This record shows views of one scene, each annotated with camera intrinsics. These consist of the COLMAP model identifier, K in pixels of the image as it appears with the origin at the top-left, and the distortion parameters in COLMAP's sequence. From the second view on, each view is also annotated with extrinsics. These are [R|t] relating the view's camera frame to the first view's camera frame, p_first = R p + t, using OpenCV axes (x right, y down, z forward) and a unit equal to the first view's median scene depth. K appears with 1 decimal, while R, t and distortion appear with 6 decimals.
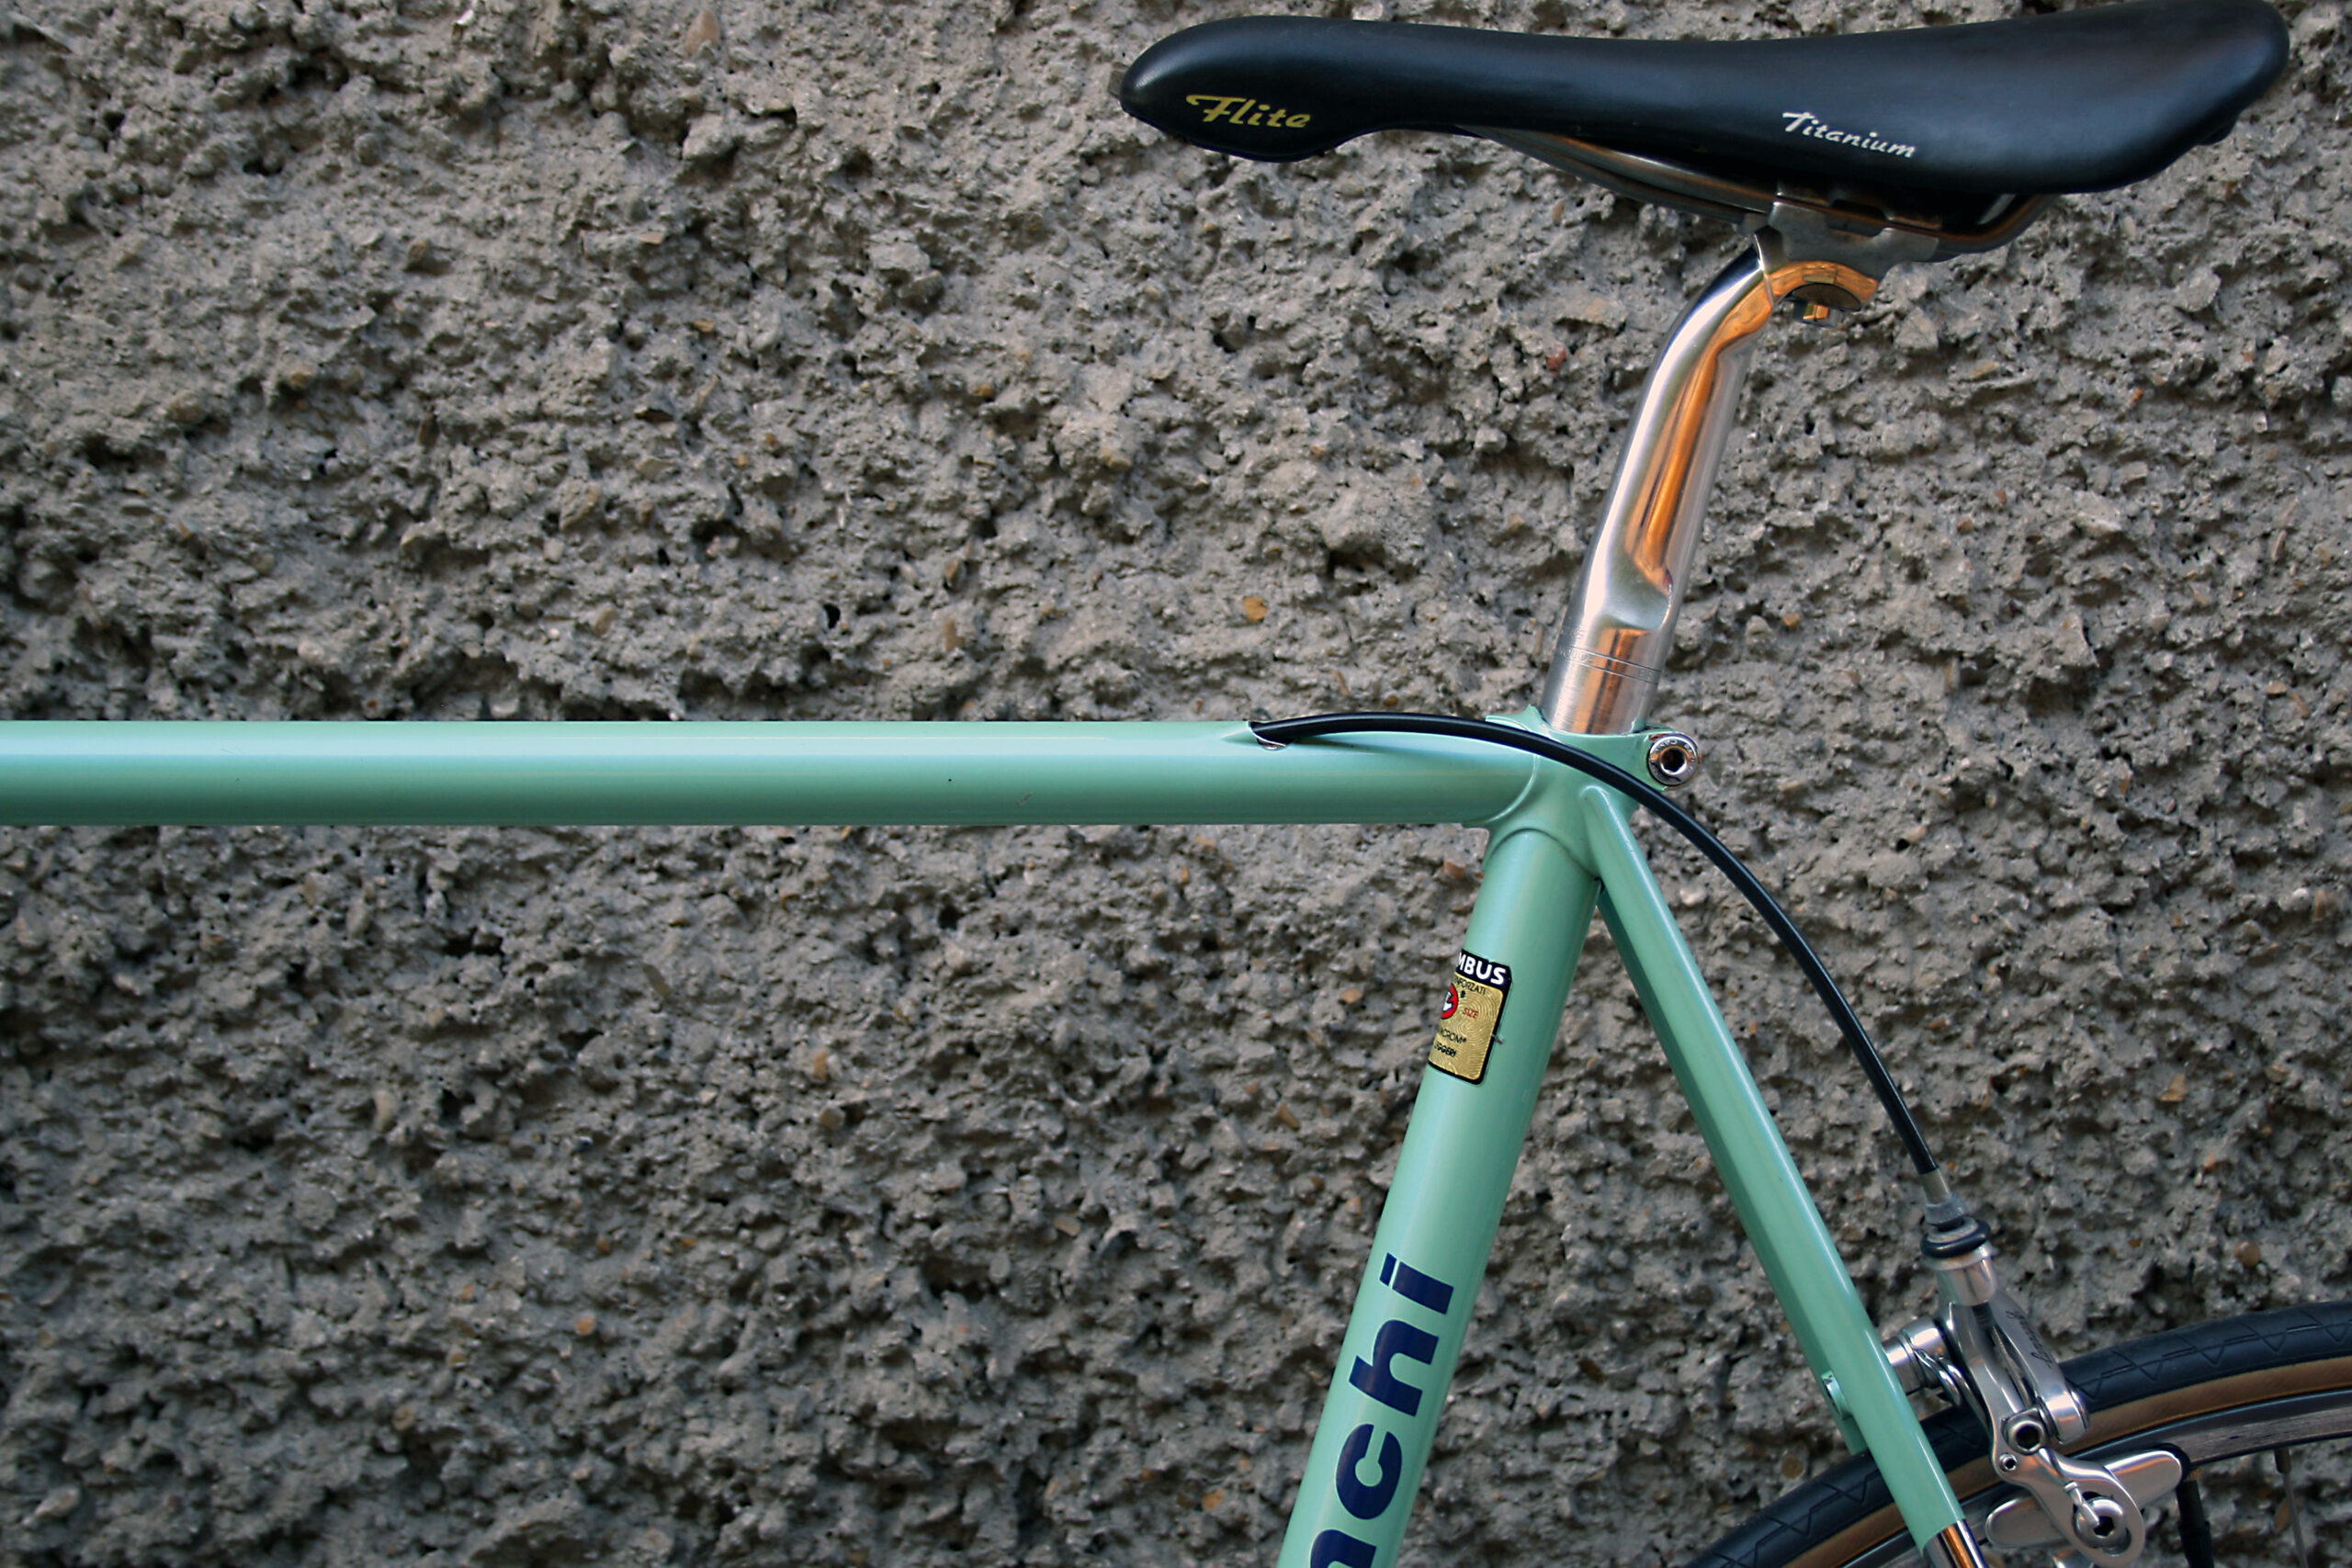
lens RADIAL K [[3866.5, 0, 1263.7], [0, 3866.5, 757.8], [0, 0, 1]] dist [0.000862, 0.000000]
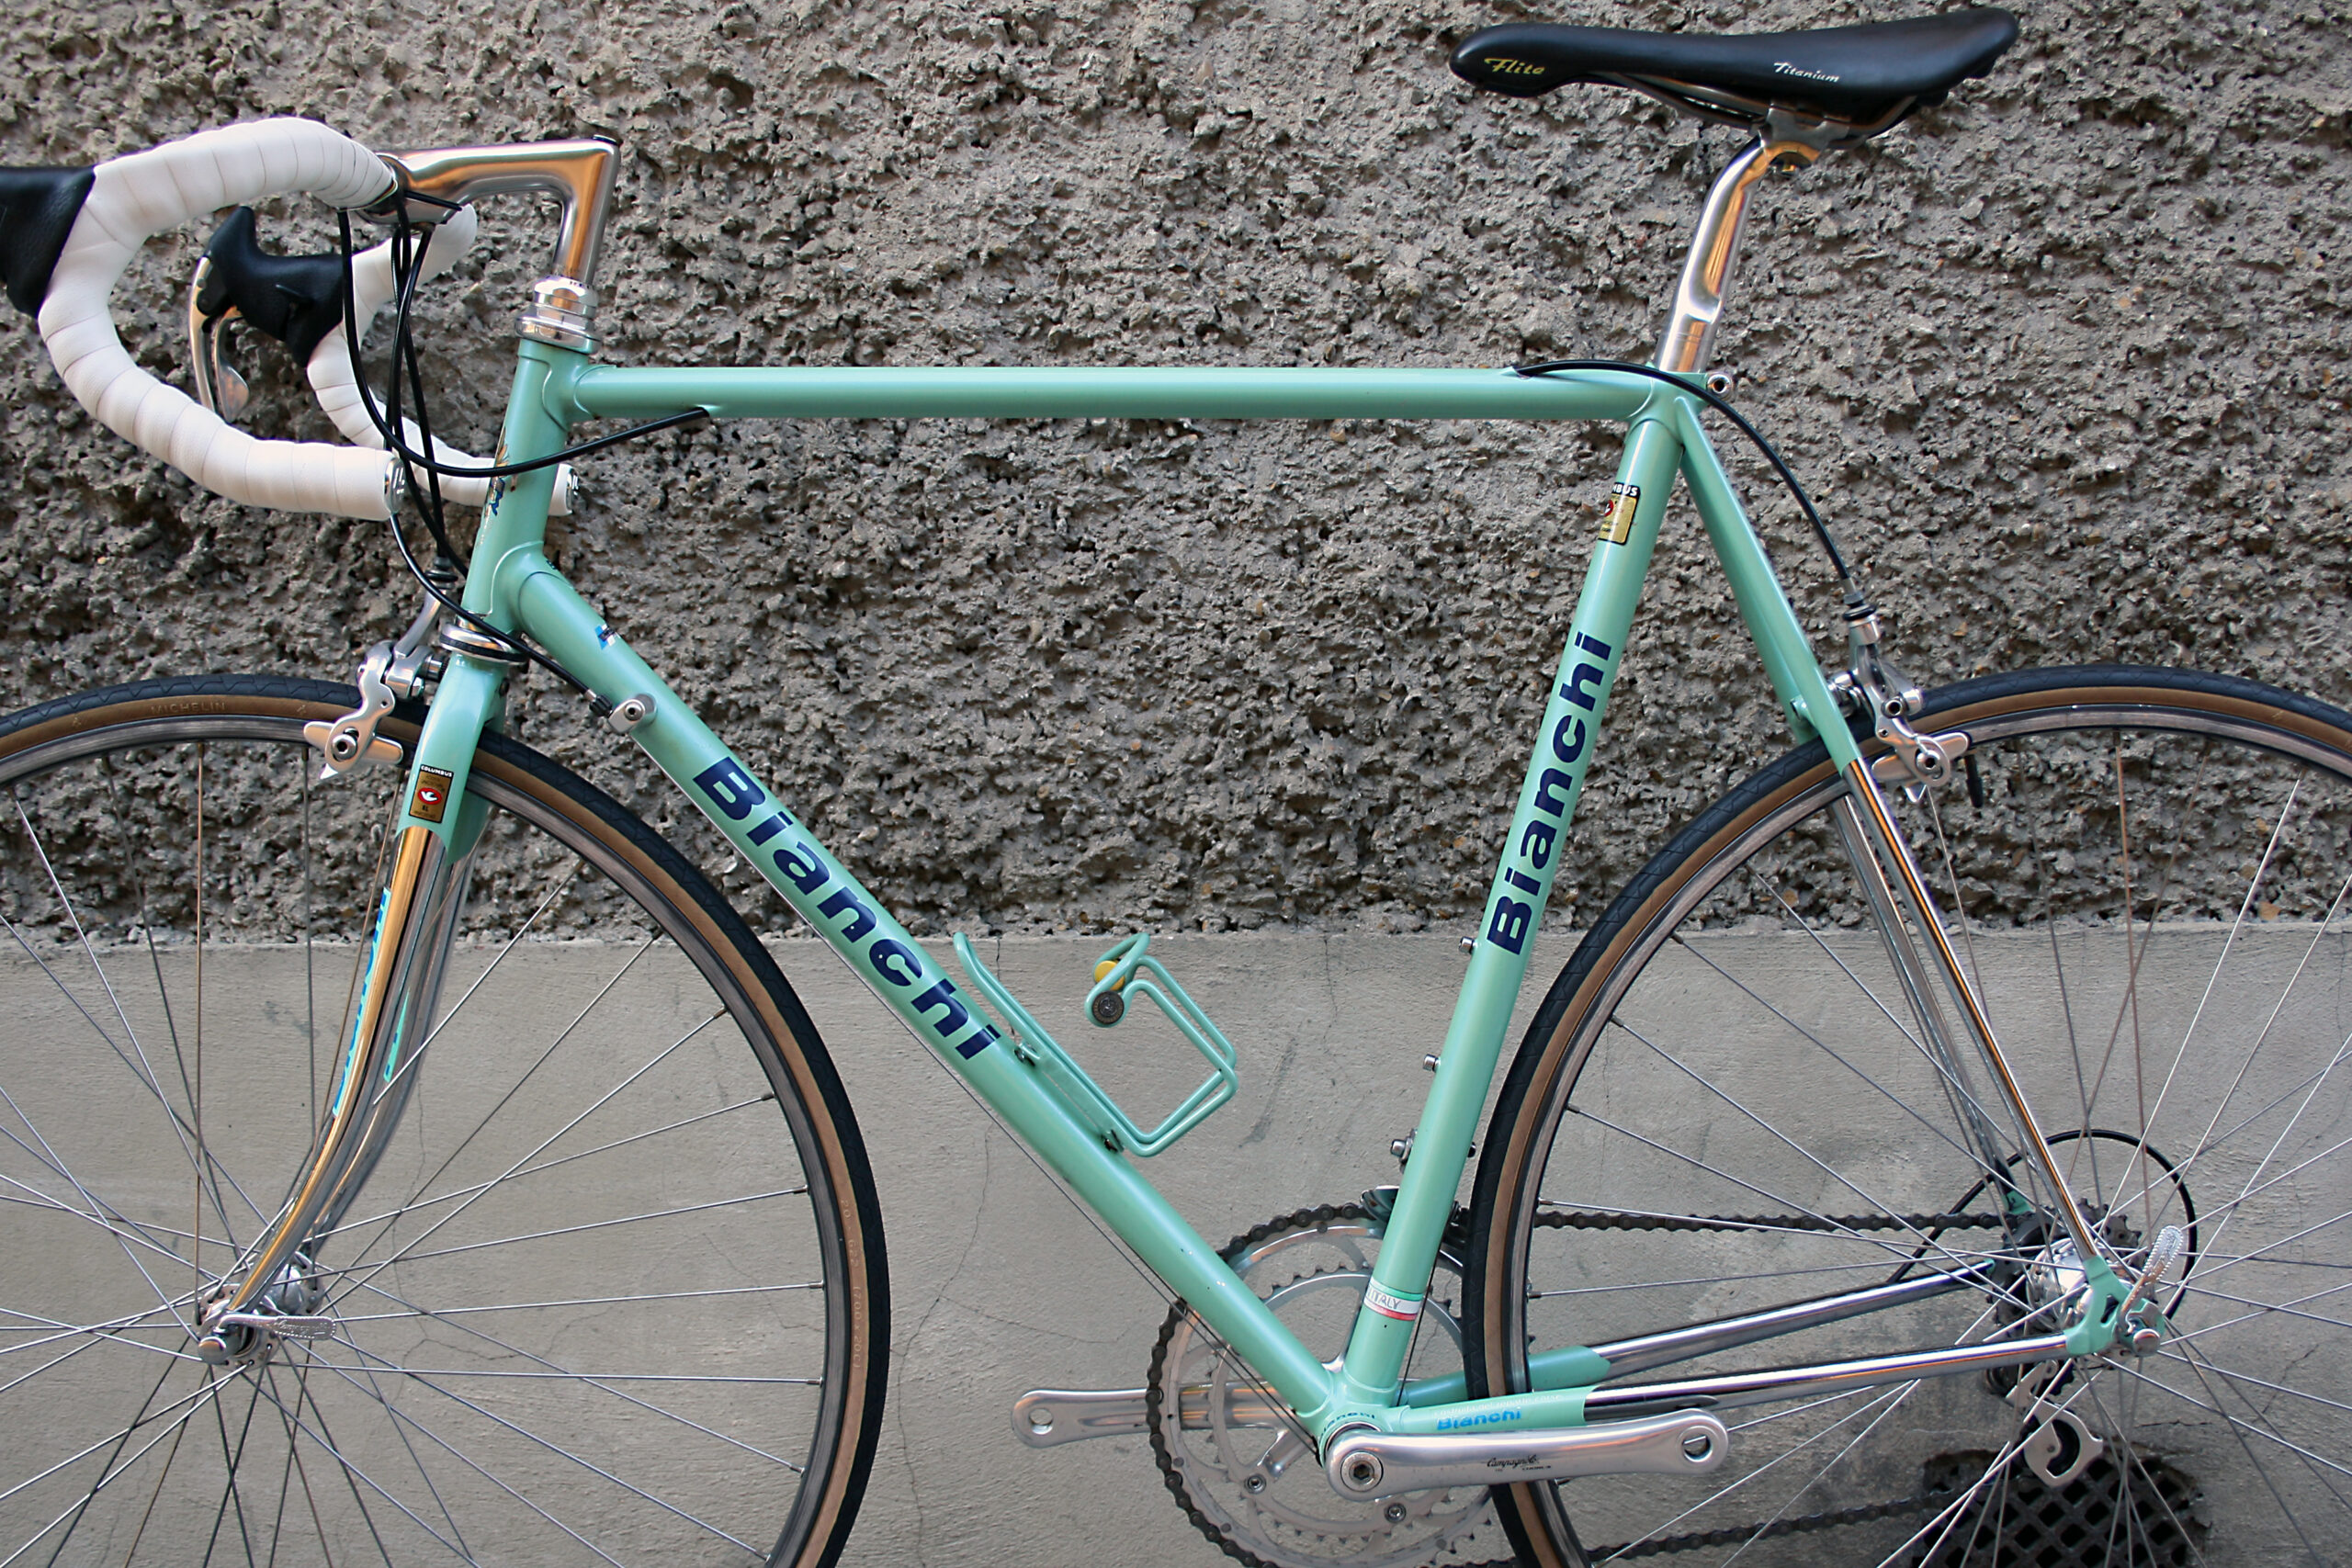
lens RADIAL K [[2517.7, 0, 1222.9], [0, 2517.7, 809.5], [0, 0, 1]] dist [-0.078906, 0.000000]
pose [[0.999128, 0.001048, -0.041741, -0.080164], [-0.000823, 0.999985, 0.005409, 0.173868], [0.041746, -0.005370, 0.999114, -0.259780]]
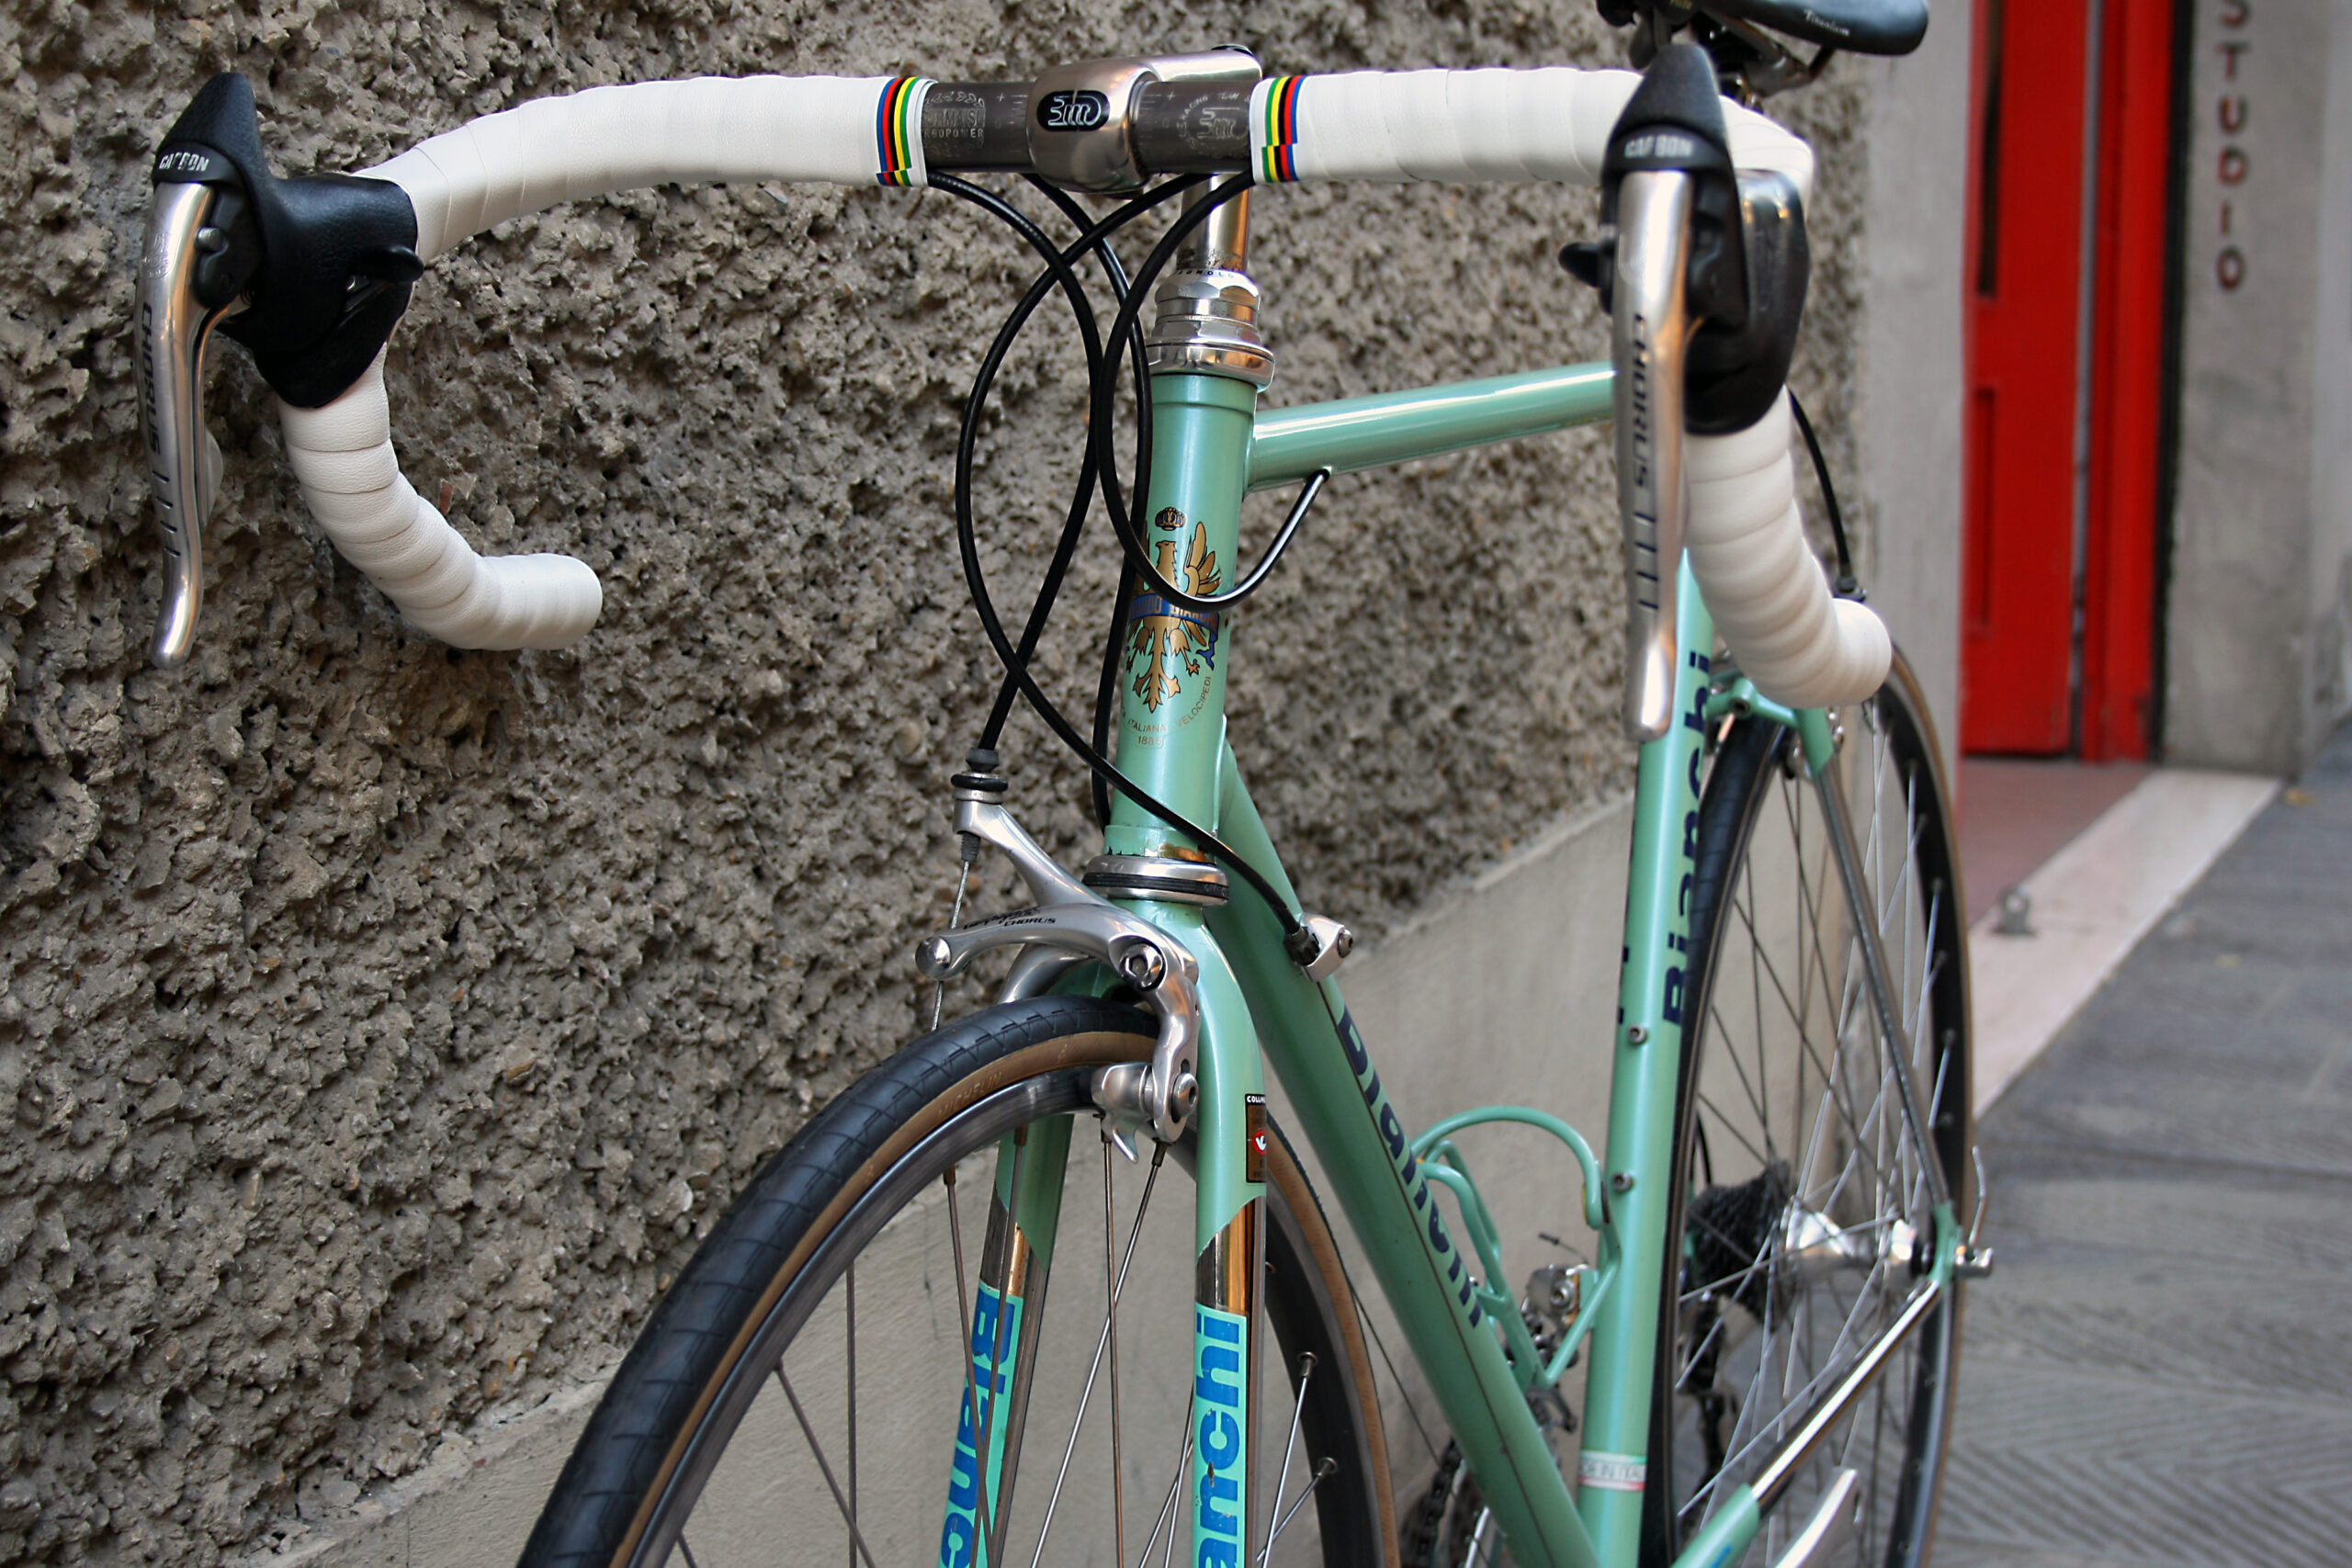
lens RADIAL K [[3712.5, 0, 1177.0], [0, 3712.5, 777.3], [0, 0, 1]] dist [-0.004640, 0.000000]
pose [[0.459378, -0.149417, 0.875584, -1.273779], [0.112127, 0.987619, 0.109707, -0.021900], [-0.881135, 0.047780, 0.470444, 0.336681]]
